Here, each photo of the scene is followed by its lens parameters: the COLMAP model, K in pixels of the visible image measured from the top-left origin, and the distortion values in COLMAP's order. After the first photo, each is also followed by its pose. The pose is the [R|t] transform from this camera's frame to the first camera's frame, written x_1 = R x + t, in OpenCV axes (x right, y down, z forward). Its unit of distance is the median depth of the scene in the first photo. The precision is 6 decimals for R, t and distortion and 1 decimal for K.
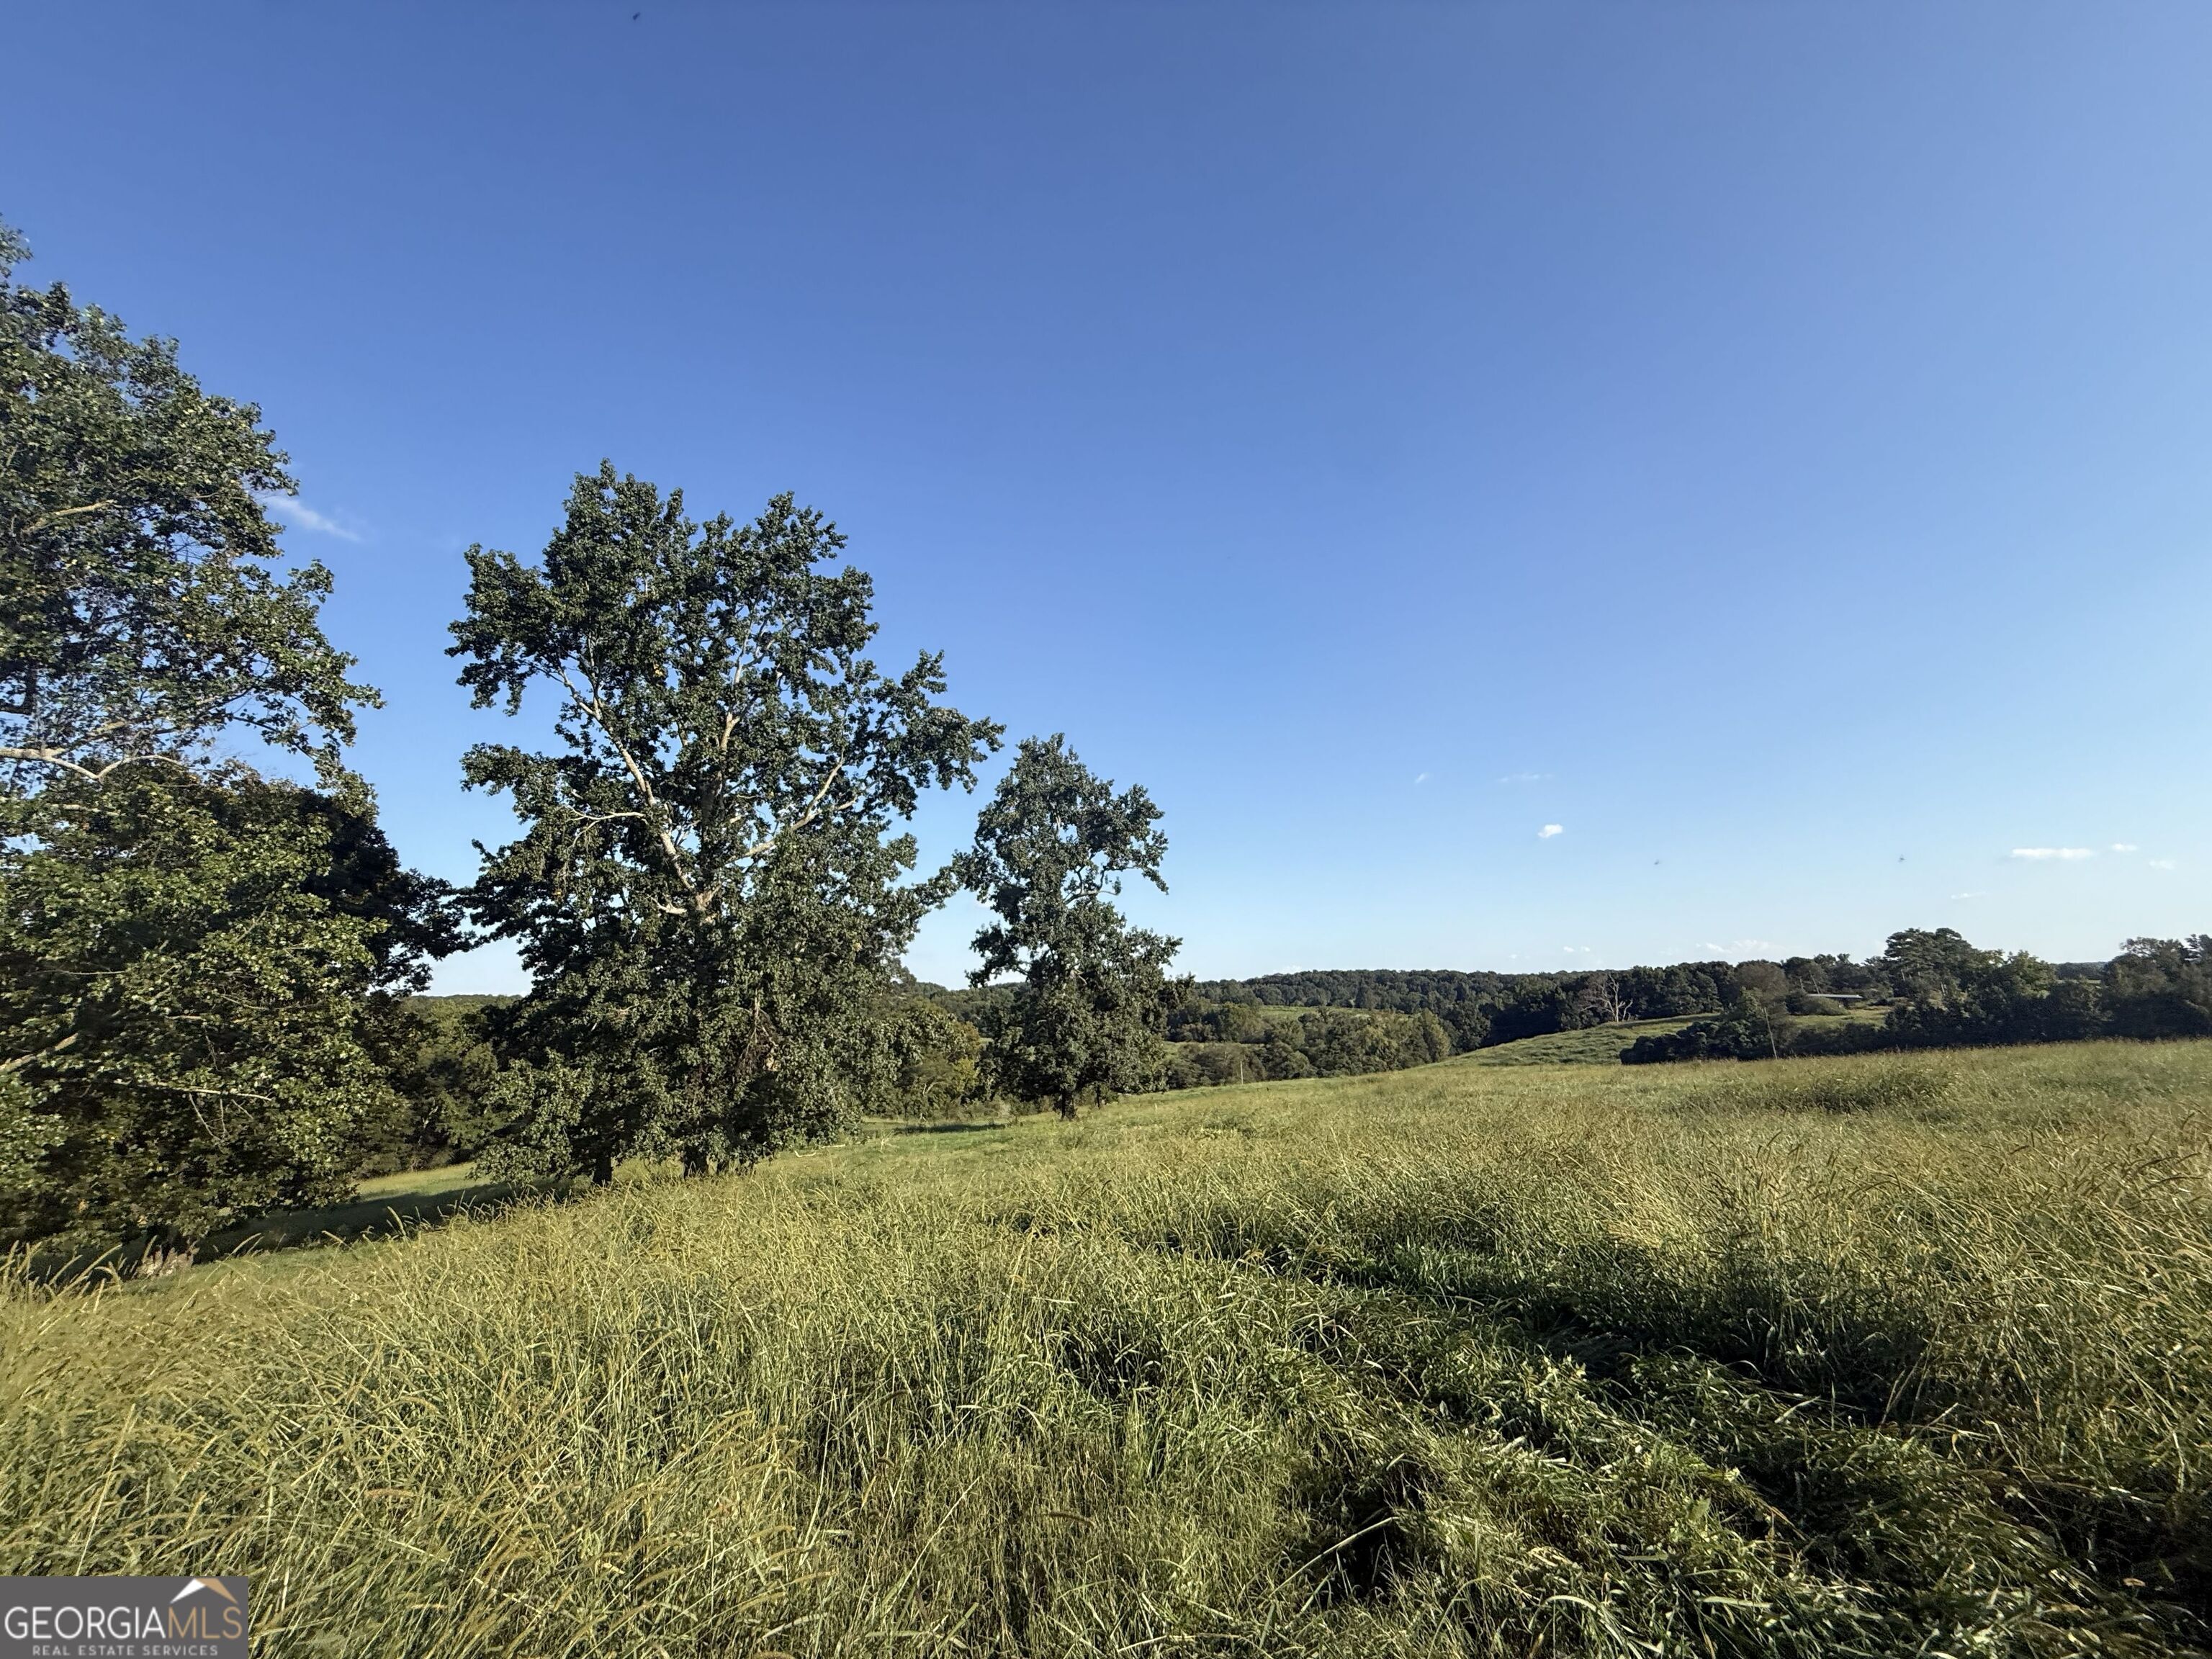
lens RADIAL K [[885.7, 0, 1100.3], [0, 885.7, 827.7], [0, 0, 1]] dist [-0.001427, 0.000830]
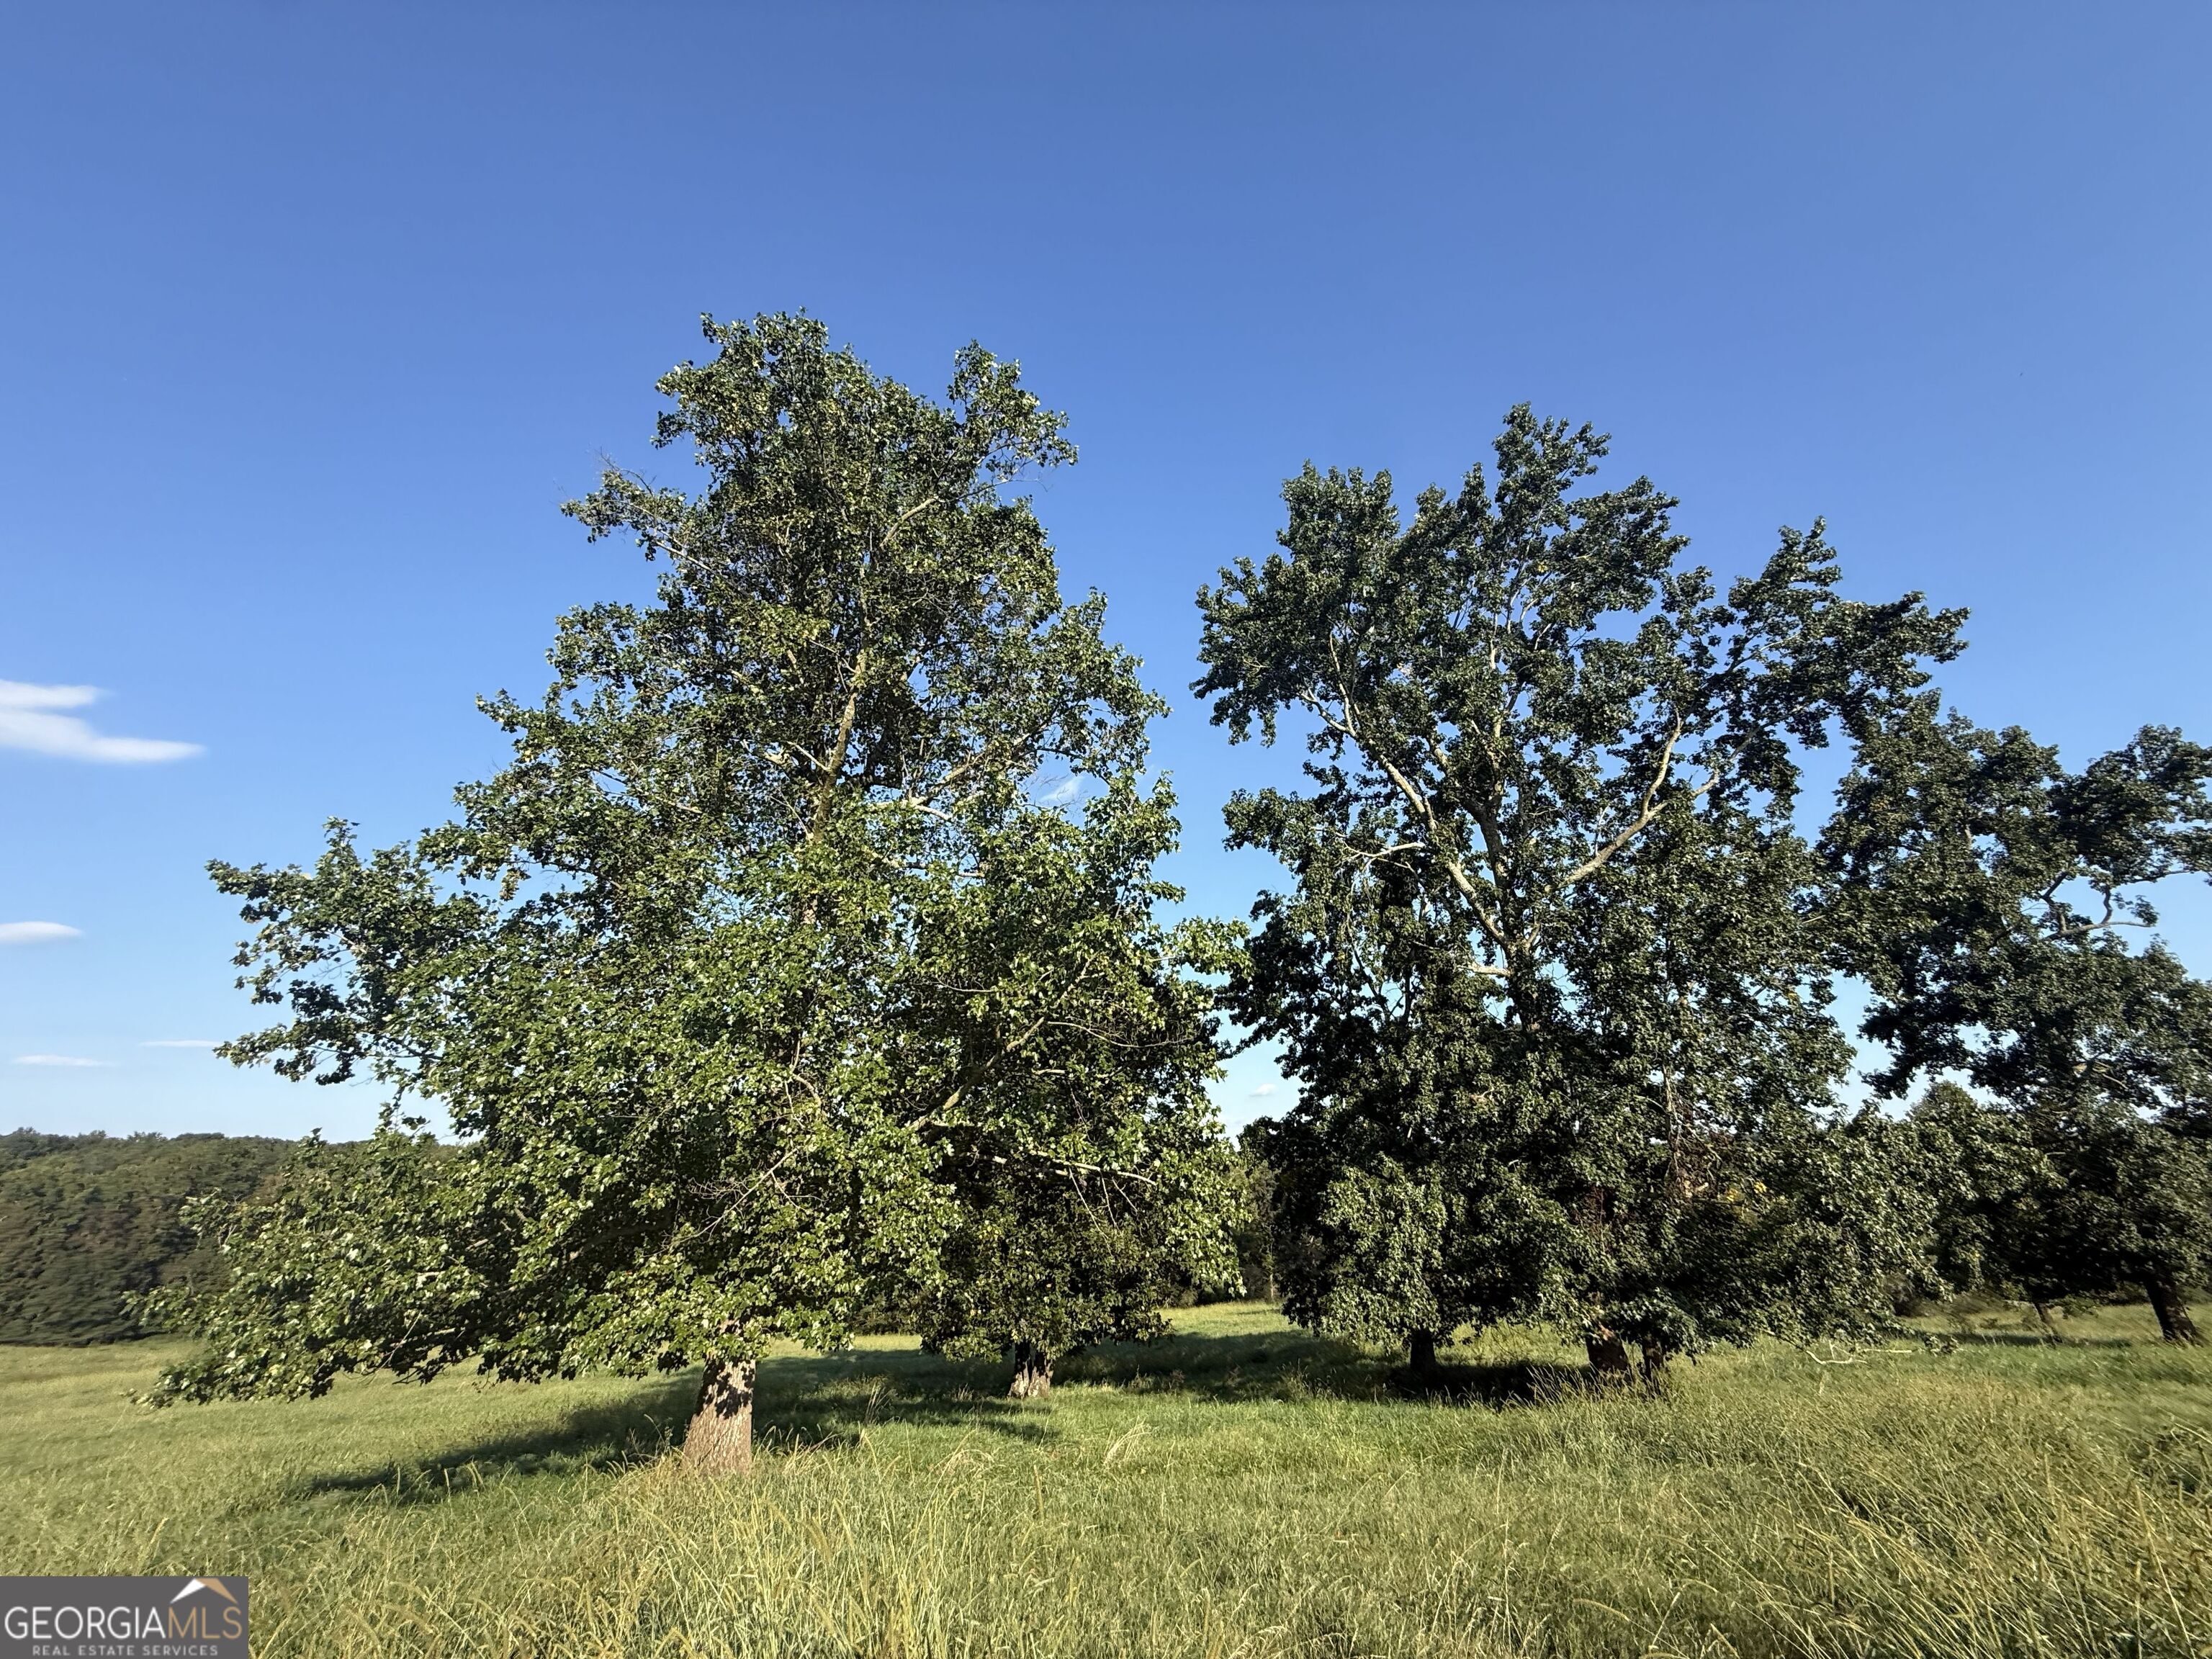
lens RADIAL K [[885.7, 0, 1098.6], [0, 885.7, 819.2], [0, 0, 1]] dist [-0.001427, 0.000830]
pose [[0.770266, -0.217064, -0.599645, -0.204564], [0.112834, 0.971843, -0.206857, 0.070122], [0.627662, 0.091675, 0.773070, 0.169456]]
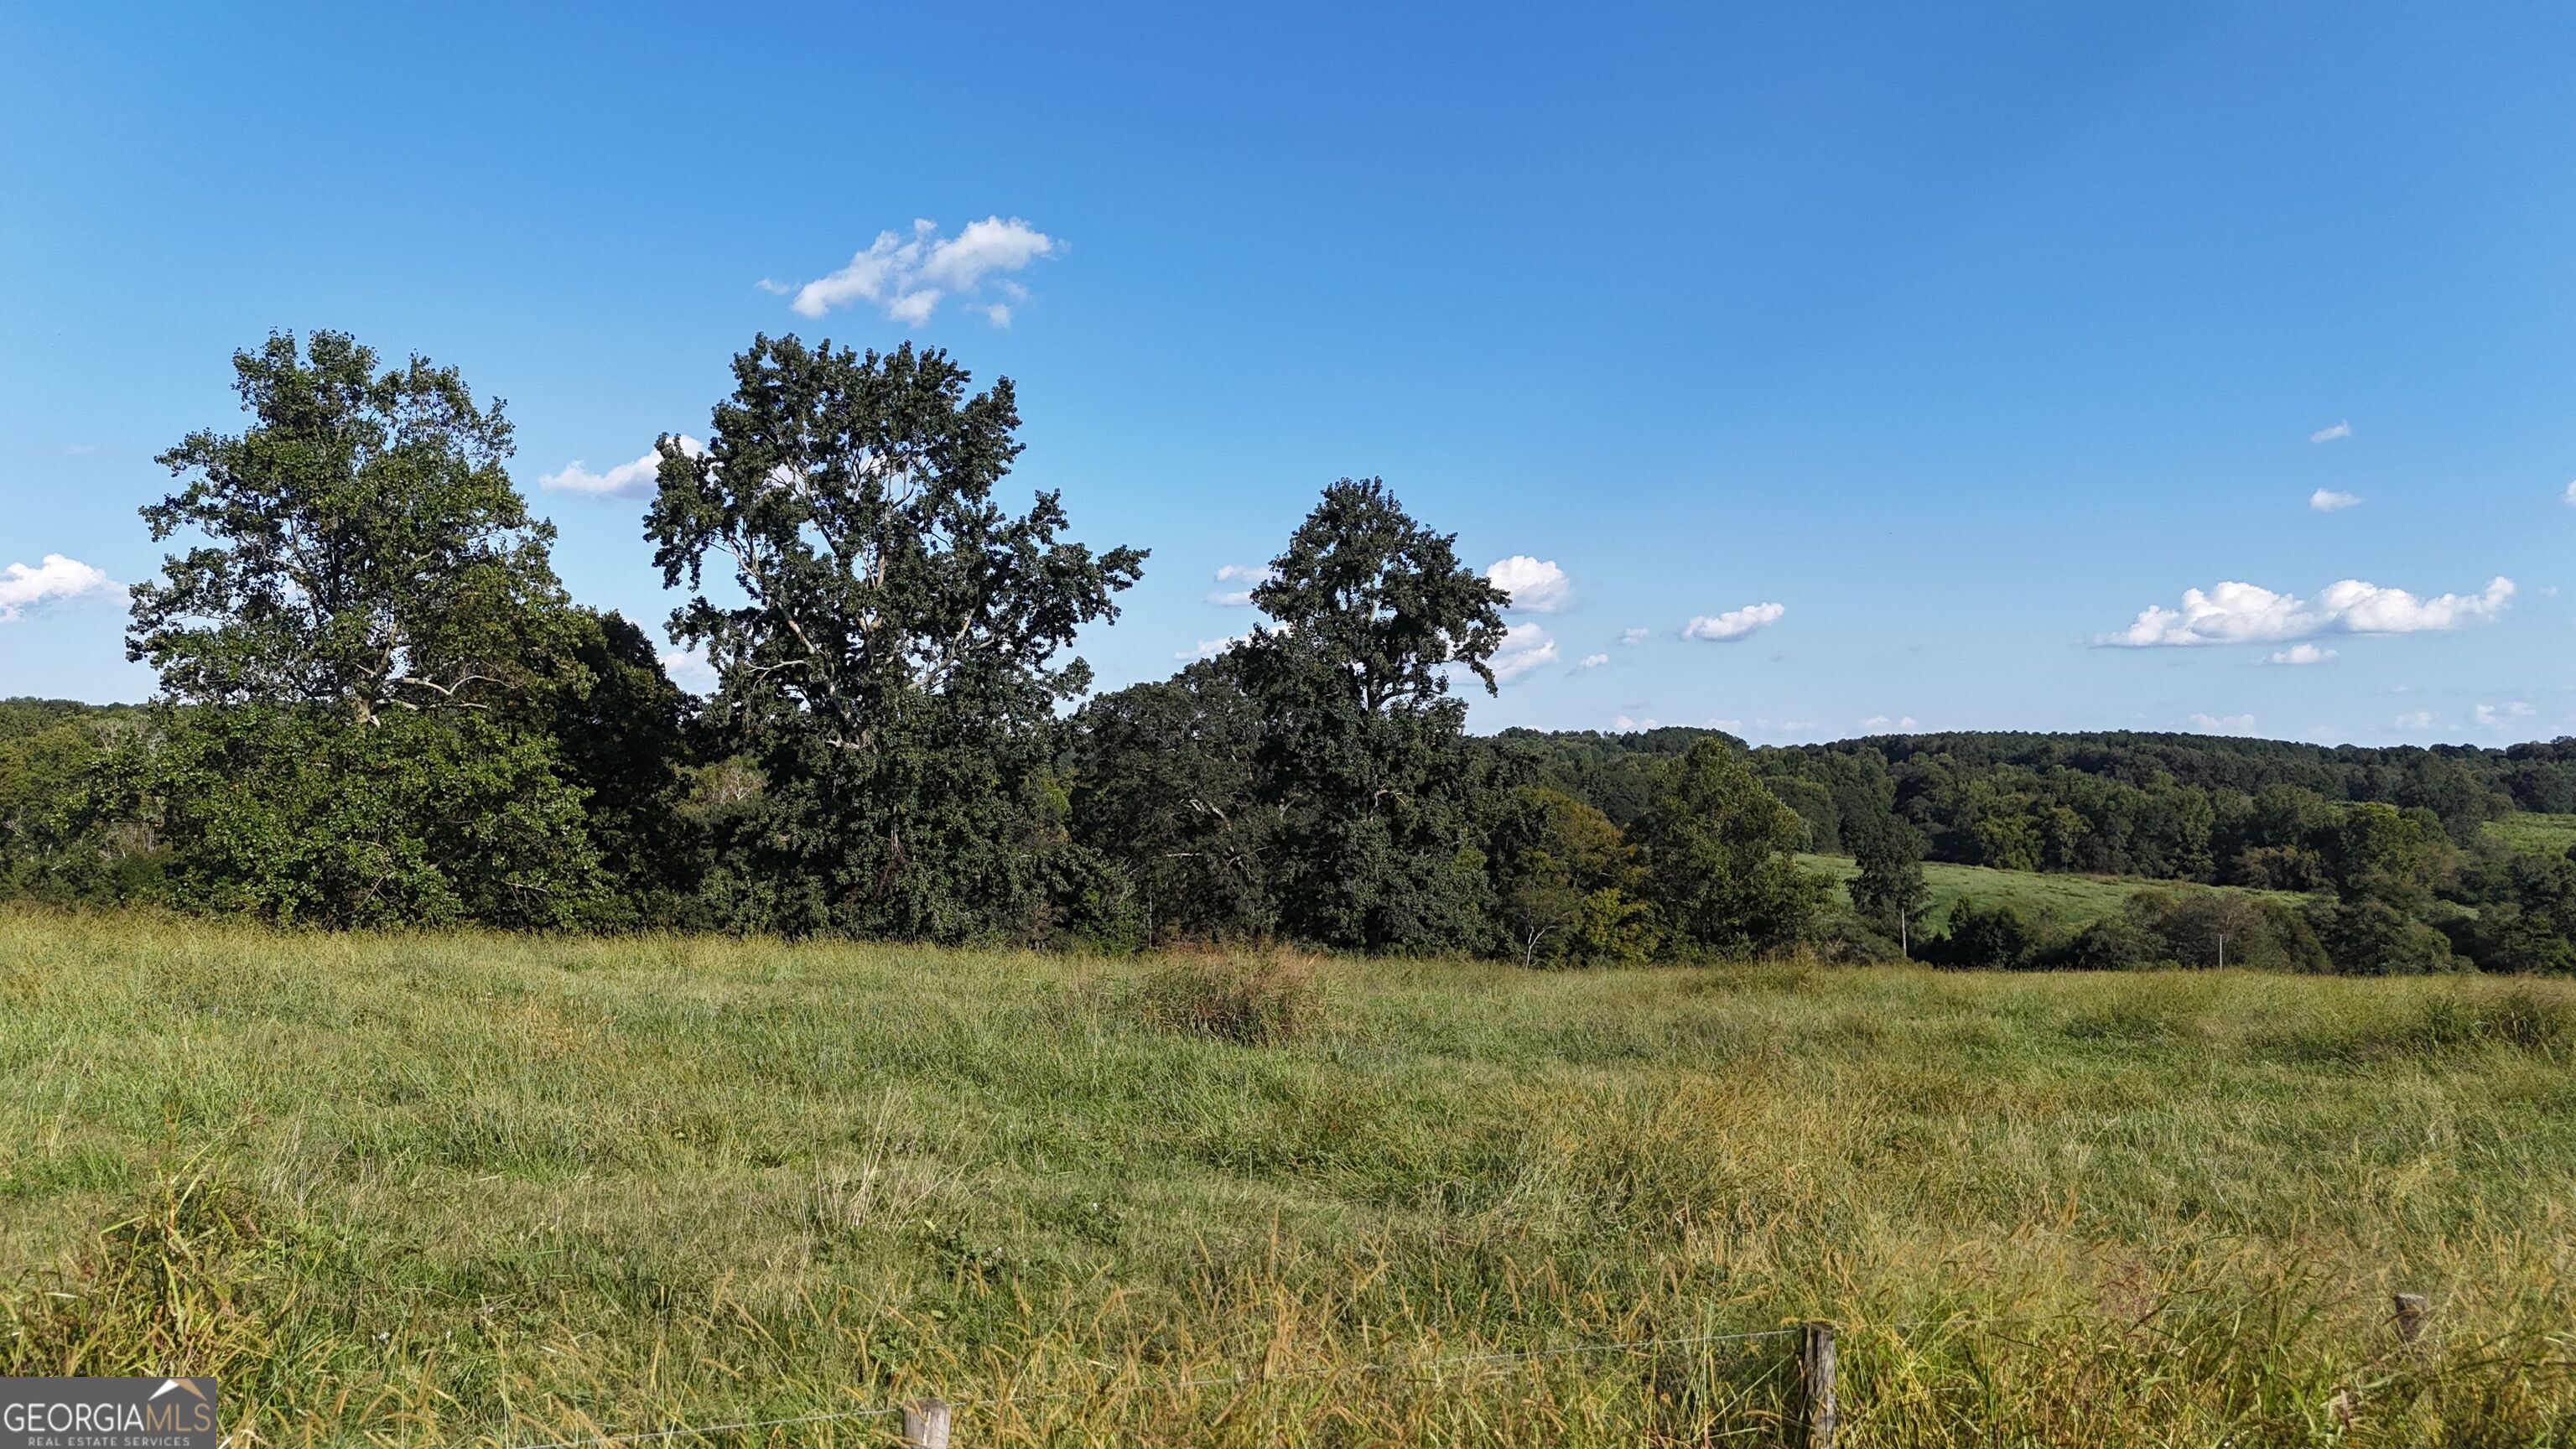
lens RADIAL K [[1902.2, 0, 1289.9], [0, 1902.2, 749.6], [0, 0, 1]] dist [0.081052, -0.073637]
pose [[0.909193, 0.037040, -0.414724, 0.793804], [0.041039, 0.983214, 0.177783, -0.236880], [0.414347, -0.178659, 0.892411, -0.699791]]
